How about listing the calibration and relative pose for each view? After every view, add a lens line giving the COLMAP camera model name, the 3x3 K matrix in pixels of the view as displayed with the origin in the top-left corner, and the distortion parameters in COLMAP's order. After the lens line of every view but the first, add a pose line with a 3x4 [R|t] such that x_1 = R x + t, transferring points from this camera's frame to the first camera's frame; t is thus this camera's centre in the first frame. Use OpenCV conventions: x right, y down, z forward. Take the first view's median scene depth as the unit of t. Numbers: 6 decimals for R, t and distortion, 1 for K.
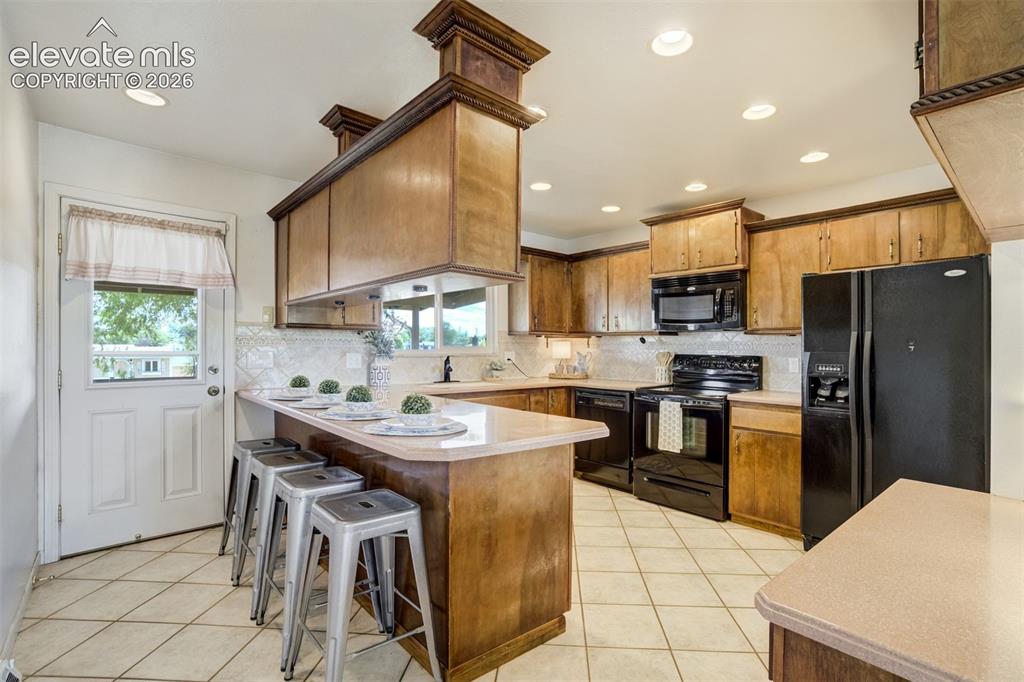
lens RADIAL K [[469.0, 0, 508.9], [0, 469.0, 346.4], [0, 0, 1]] dist [-0.006625, 0.000778]
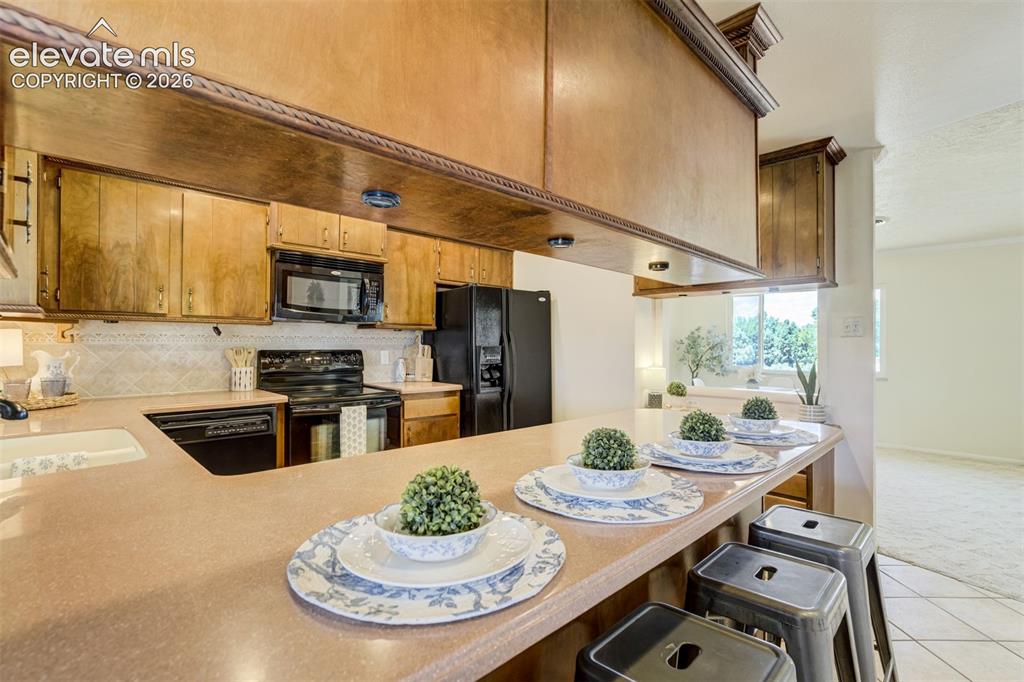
lens RADIAL K [[469.0, 0, 509.7], [0, 469.0, 340.4], [0, 0, 1]] dist [-0.006625, 0.000778]
pose [[-0.047874, -0.002451, 0.998850, -0.475389], [-0.006246, 0.999978, 0.002154, -0.003361], [-0.998834, -0.006136, -0.047888, 0.719845]]
